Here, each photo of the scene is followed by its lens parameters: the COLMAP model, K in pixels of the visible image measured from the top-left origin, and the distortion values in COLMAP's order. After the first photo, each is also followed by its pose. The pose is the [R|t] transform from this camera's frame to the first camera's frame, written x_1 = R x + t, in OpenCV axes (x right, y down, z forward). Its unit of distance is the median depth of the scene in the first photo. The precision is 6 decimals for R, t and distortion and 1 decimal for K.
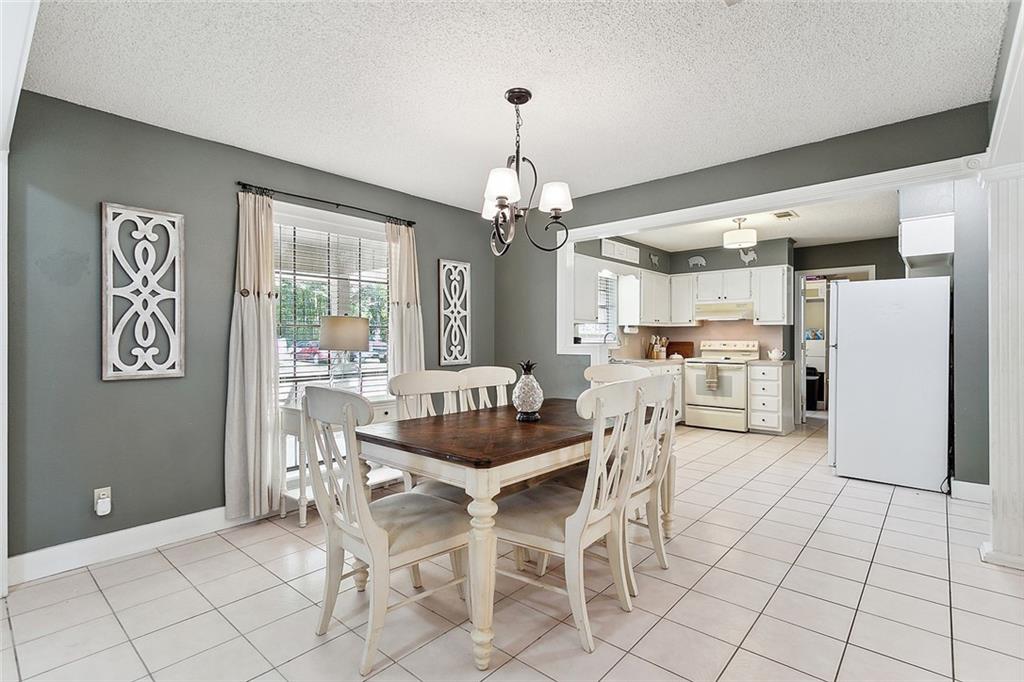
lens RADIAL K [[490.9, 0, 510.5], [0, 490.9, 340.5], [0, 0, 1]] dist [-0.002189, 0.001268]
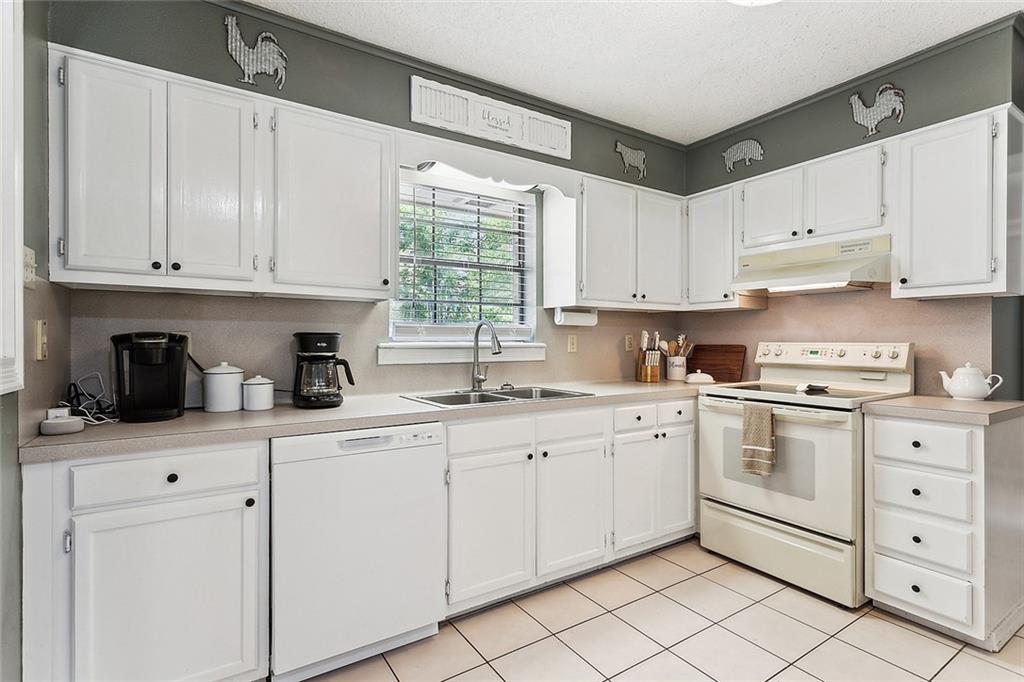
lens RADIAL K [[490.9, 0, 509.2], [0, 490.9, 344.8], [0, 0, 1]] dist [-0.002189, 0.001268]
pose [[0.962059, 0.001999, -0.272835, 0.322834], [-0.000410, 0.999983, 0.005880, 0.000152], [0.272842, -0.005545, 0.962043, 0.576259]]
